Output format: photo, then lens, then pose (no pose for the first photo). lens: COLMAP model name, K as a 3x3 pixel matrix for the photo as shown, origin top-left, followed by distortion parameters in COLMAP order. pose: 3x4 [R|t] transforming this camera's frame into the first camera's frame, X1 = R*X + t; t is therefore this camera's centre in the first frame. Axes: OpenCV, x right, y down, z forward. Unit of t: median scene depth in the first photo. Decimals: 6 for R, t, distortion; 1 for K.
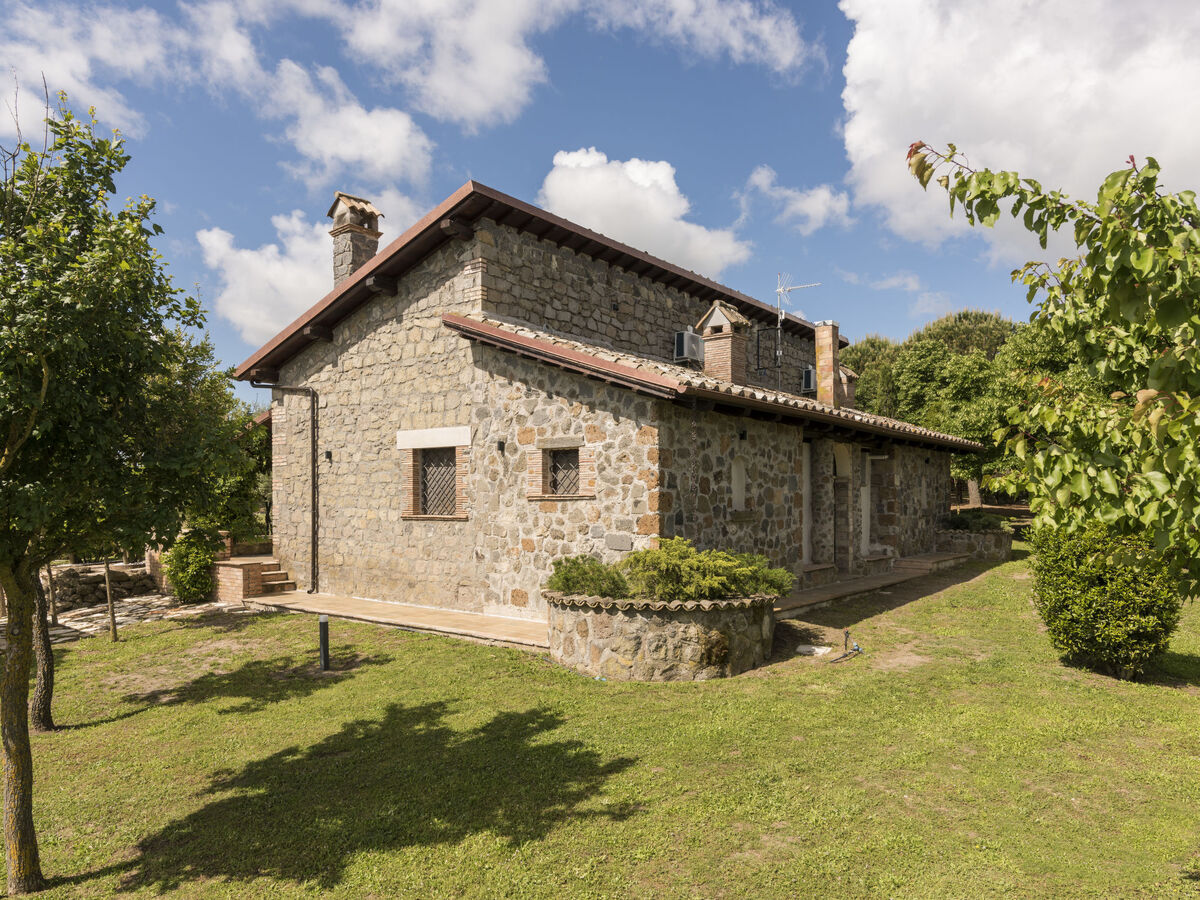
lens RADIAL K [[757.6, 0, 600.0], [0, 757.6, 453.0], [0, 0, 1]] dist [0.005524, -0.000094]
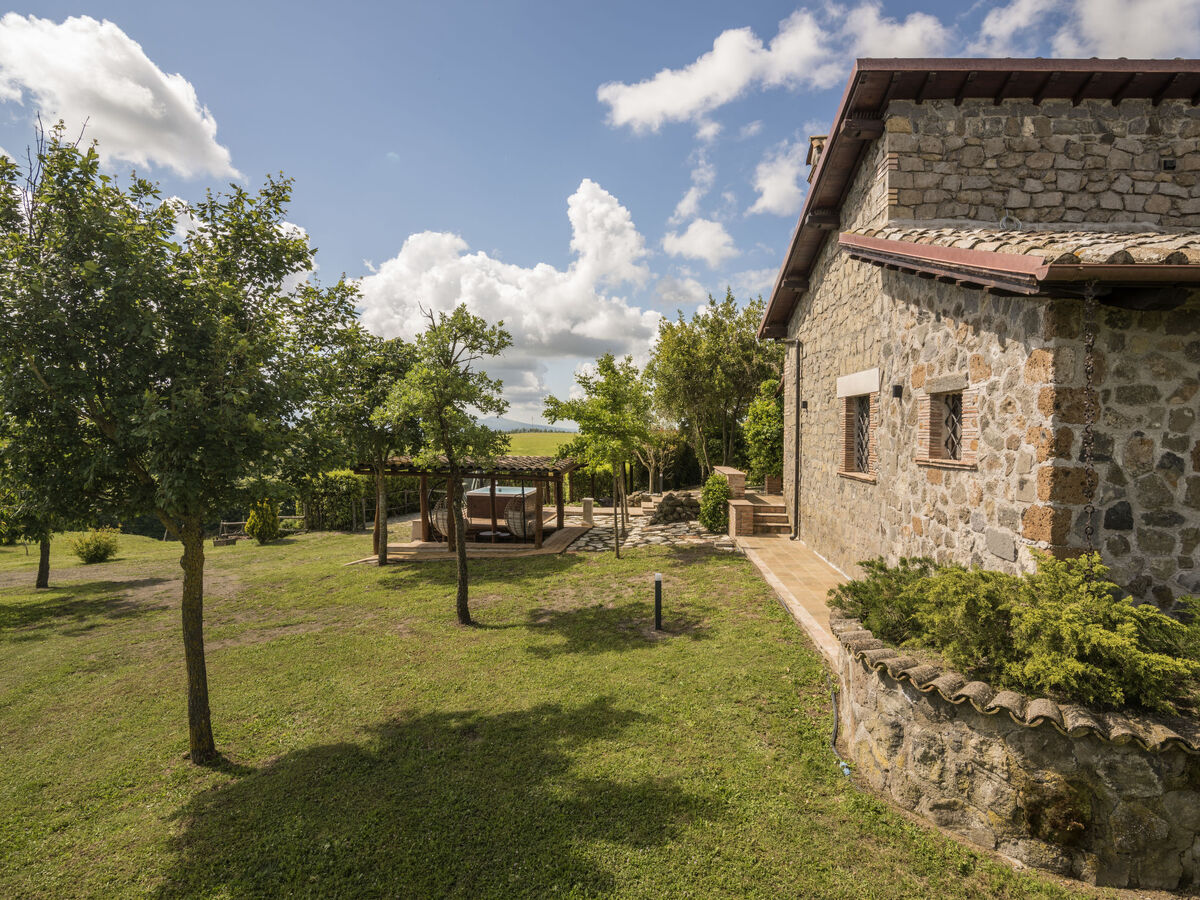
lens RADIAL K [[639.6, 0, 600.2], [0, 639.6, 423.3], [0, 0, 1]] dist [-0.015488, -0.000504]
pose [[0.598618, 0.002569, -0.801031, 0.233848], [0.028005, 0.999316, 0.024133, -0.000995], [0.800545, -0.036879, 0.598136, 0.427083]]
